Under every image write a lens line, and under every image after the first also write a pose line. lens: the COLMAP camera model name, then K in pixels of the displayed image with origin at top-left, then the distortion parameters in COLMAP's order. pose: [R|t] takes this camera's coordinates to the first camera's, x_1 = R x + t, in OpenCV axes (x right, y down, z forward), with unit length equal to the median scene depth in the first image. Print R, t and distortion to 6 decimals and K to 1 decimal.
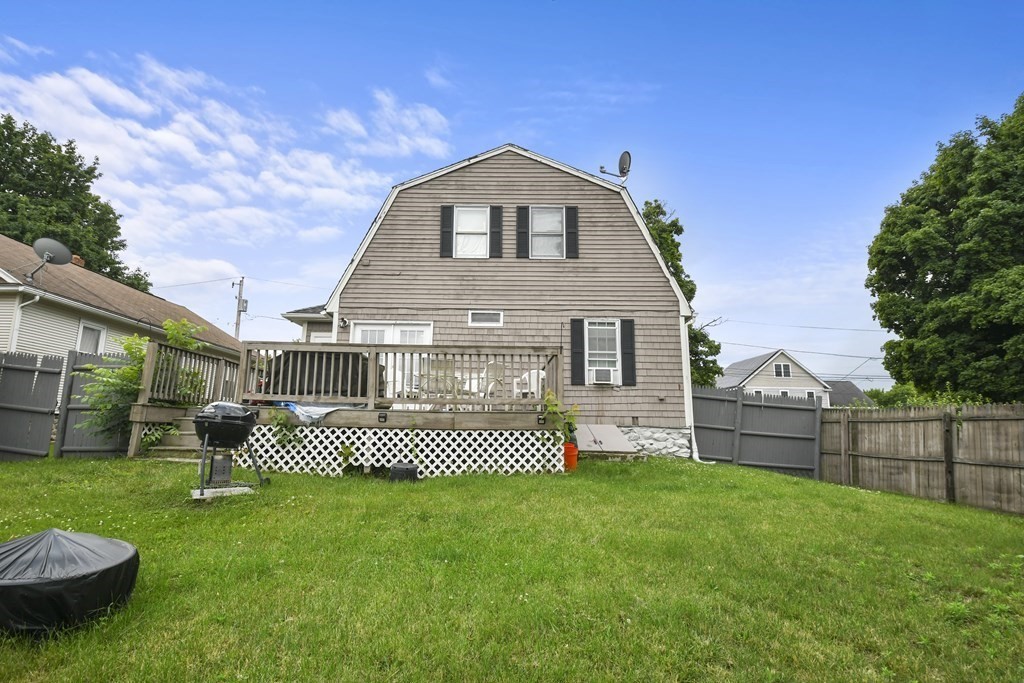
lens RADIAL K [[485.9, 0, 503.5], [0, 485.9, 342.5], [0, 0, 1]] dist [0.010355, -0.021983]
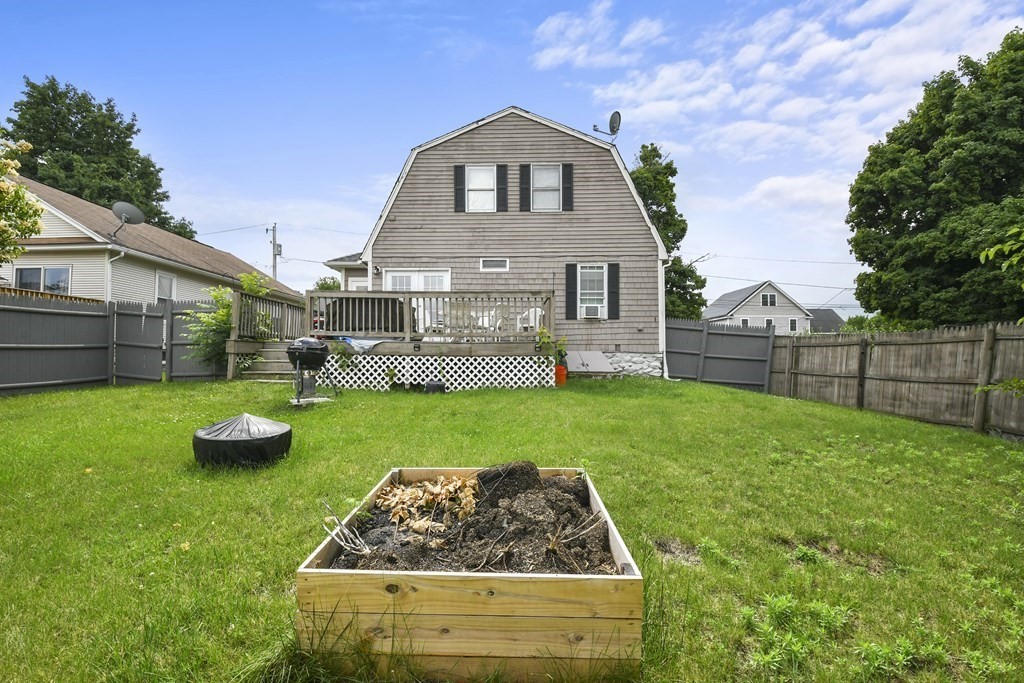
lens RADIAL K [[446.5, 0, 508.3], [0, 446.5, 345.2], [0, 0, 1]] dist [0.004981, -0.018633]
pose [[0.999864, -0.012010, -0.011309, 0.007516], [0.013577, 0.988490, 0.150675, -0.018527], [0.009369, -0.150808, 0.988519, -0.115150]]
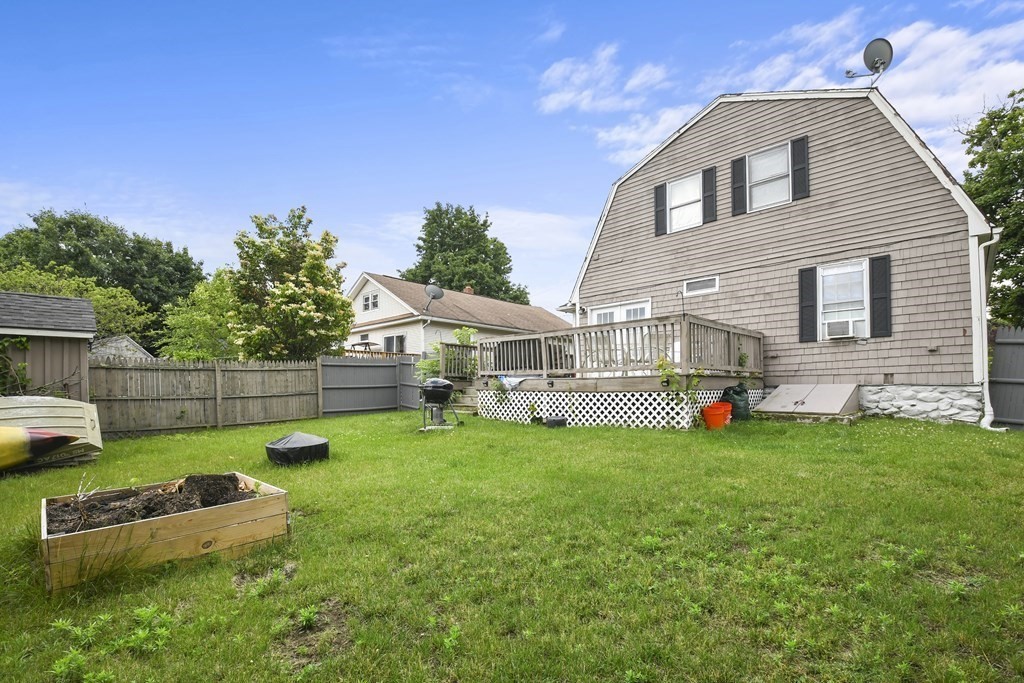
lens RADIAL K [[445.7, 0, 509.9], [0, 445.7, 382.2], [0, 0, 1]] dist [-0.000638, -0.019274]
pose [[0.712951, -0.027773, -0.700663, 0.334644], [0.134745, 0.986020, 0.098024, 0.005275], [0.688145, -0.164298, 0.706726, 0.012967]]
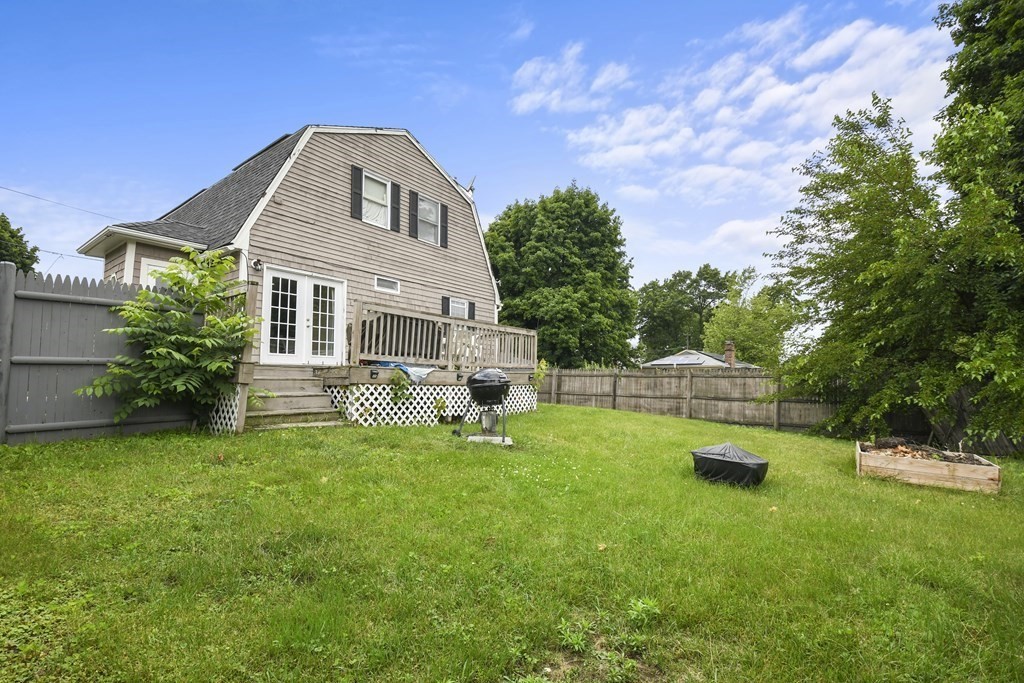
lens RADIAL K [[420.0, 0, 539.1], [0, 420.0, 347.1], [0, 0, 1]] dist [0.000816, -0.000007]
pose [[0.601201, 0.054091, 0.797265, -0.594718], [-0.143826, 0.988738, 0.041375, 0.002271], [-0.786048, -0.139543, 0.602210, 0.117775]]
